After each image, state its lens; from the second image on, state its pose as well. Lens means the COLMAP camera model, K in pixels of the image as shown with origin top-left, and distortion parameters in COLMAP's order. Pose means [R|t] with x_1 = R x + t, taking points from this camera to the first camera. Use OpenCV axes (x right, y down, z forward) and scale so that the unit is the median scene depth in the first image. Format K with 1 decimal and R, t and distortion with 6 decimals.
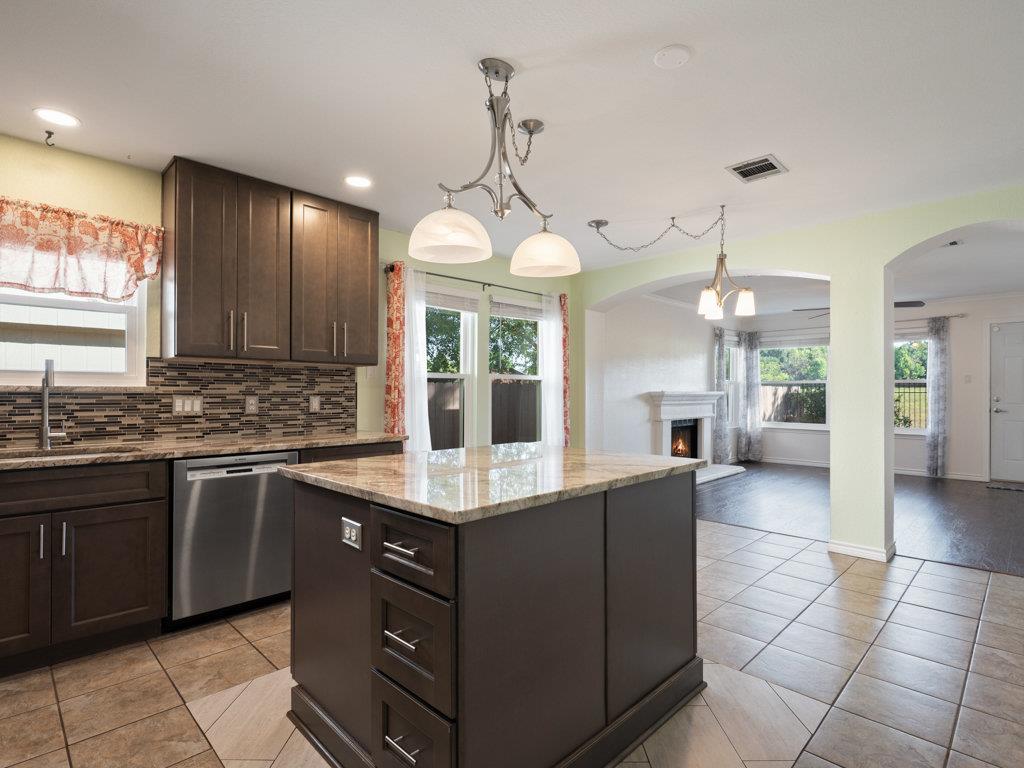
lens RADIAL K [[528.7, 0, 512.8], [0, 528.7, 390.6], [0, 0, 1]] dist [0.007290, -0.010401]
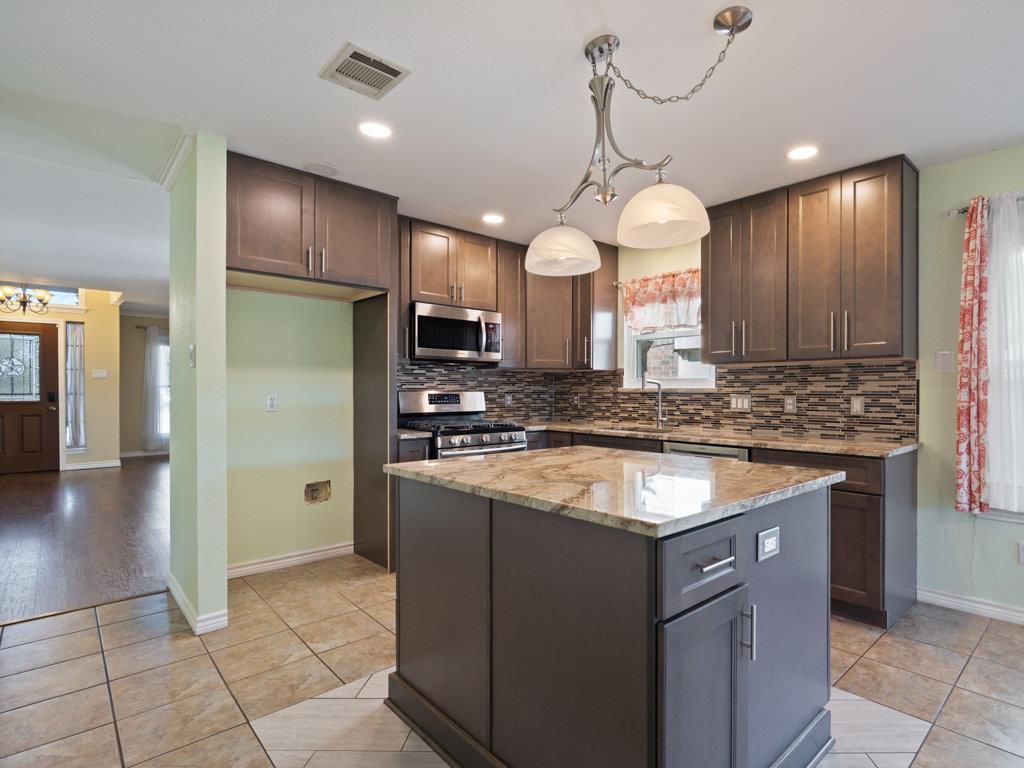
lens RADIAL K [[528.7, 0, 571.3], [0, 528.7, 395.3], [0, 0, 1]] dist [0.007290, -0.010401]
pose [[-0.014222, 0.004924, -0.999887, 0.525440], [0.002963, 0.999984, 0.004882, 0.002658], [0.999894, -0.002893, -0.014236, 0.553546]]
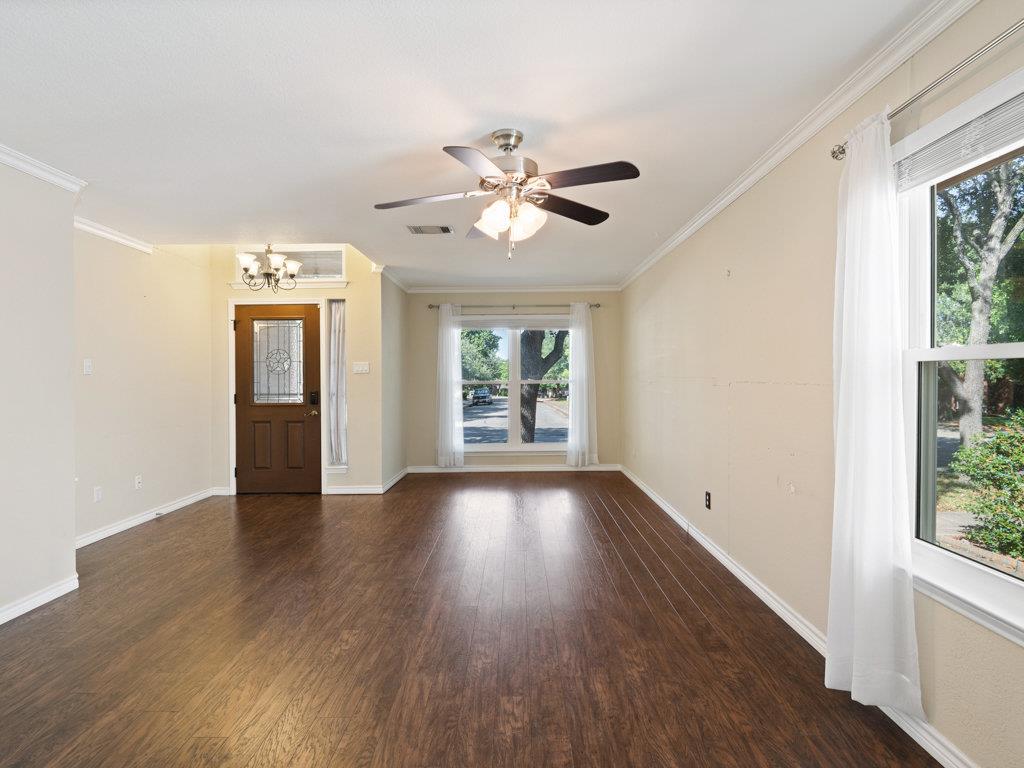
lens RADIAL K [[528.7, 0, 512.4], [0, 528.7, 378.7], [0, 0, 1]] dist [0.007290, -0.010401]
pose [[-0.710656, -0.000271, -0.703540, -0.788263], [0.001477, 0.999997, -0.001877, -0.041679], [0.703539, -0.002373, -0.710653, 0.061810]]
